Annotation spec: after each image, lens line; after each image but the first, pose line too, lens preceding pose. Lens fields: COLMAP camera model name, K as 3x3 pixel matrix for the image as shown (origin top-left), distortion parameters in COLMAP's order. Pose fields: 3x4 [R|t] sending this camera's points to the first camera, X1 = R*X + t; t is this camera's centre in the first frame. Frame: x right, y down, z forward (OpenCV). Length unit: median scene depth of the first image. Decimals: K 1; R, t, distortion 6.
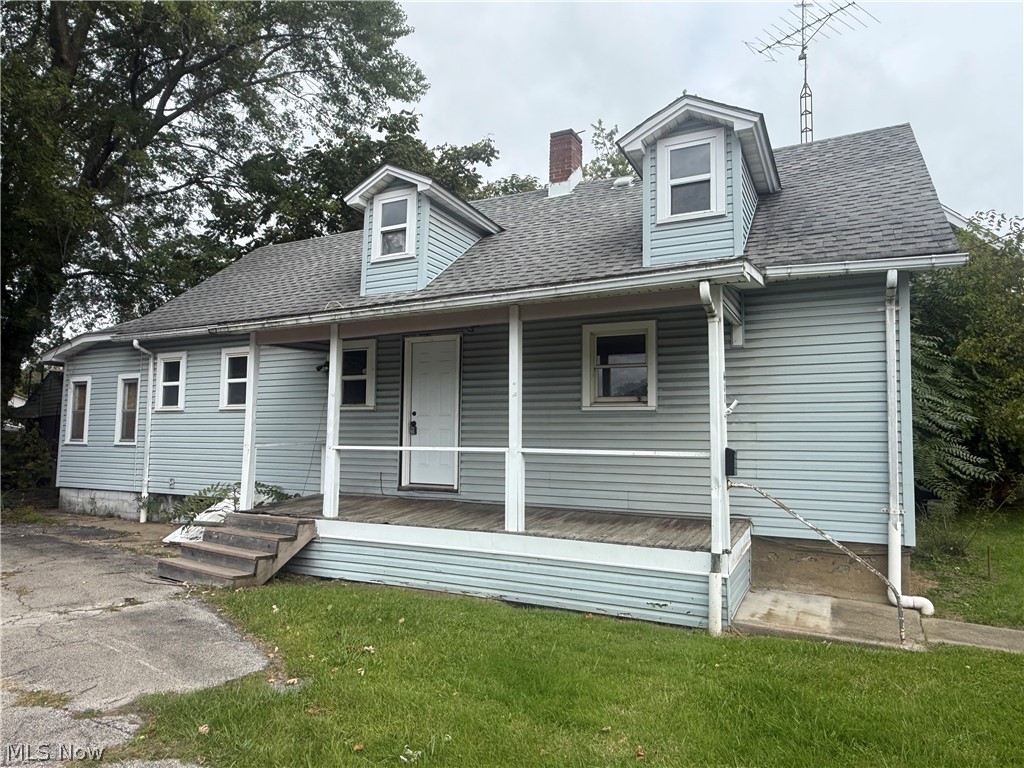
lens RADIAL K [[651.9, 0, 509.6], [0, 651.9, 390.7], [0, 0, 1]] dist [0.007024, -0.004202]
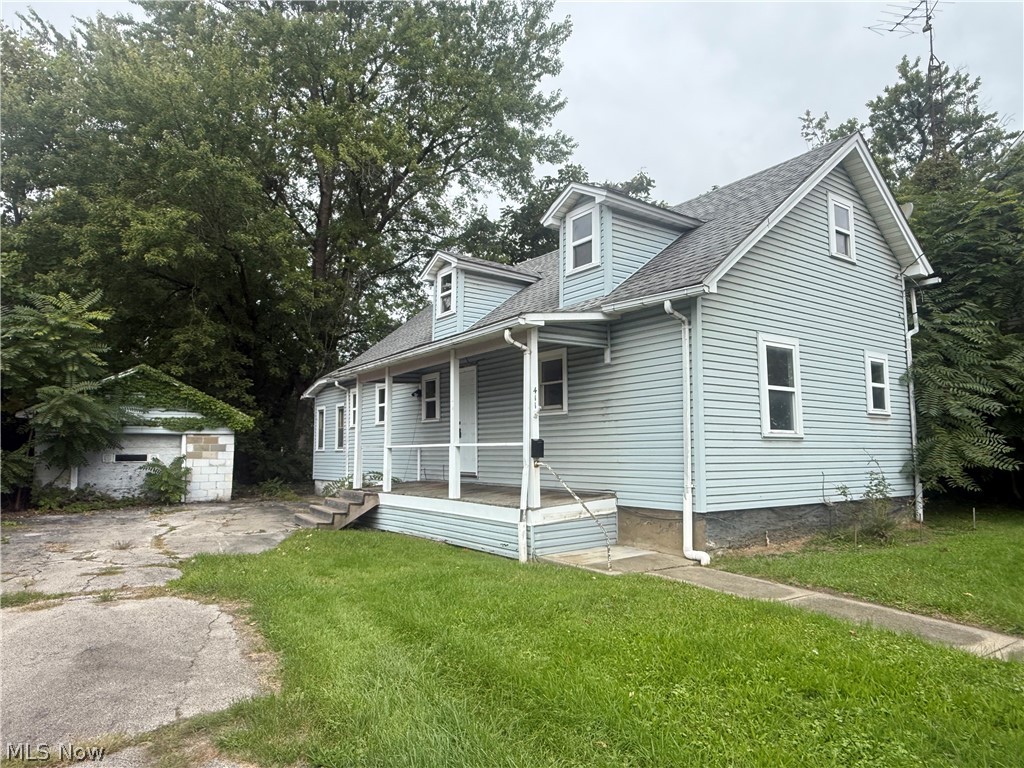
lens RADIAL K [[651.9, 0, 511.6], [0, 651.9, 386.0], [0, 0, 1]] dist [0.007024, -0.004202]
pose [[0.886991, -0.063313, -0.457427, 0.729981], [0.052860, 0.997966, -0.035628, 0.013404], [0.458752, 0.007422, 0.888533, -0.252636]]
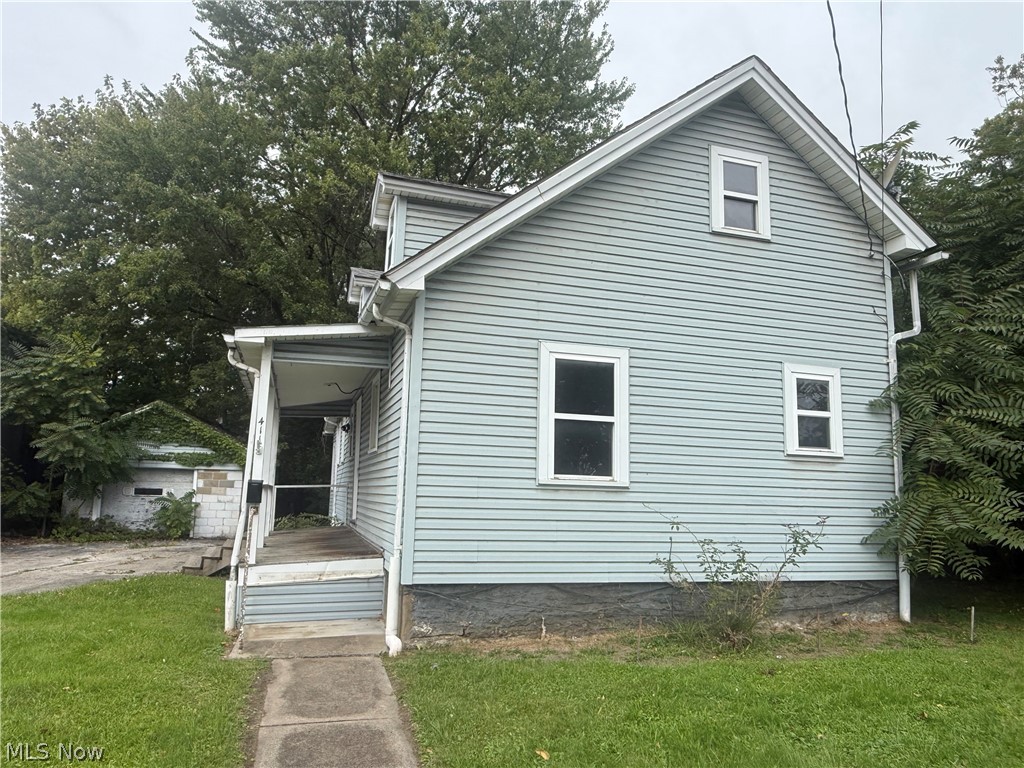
lens RADIAL K [[699.5, 0, 508.5], [0, 699.5, 385.5], [0, 0, 1]] dist [0.001799, -0.008125]
pose [[0.692358, -0.105453, -0.713807, 1.219014], [0.042247, 0.993490, -0.105794, 0.053057], [0.720316, 0.043091, 0.692306, 0.324403]]
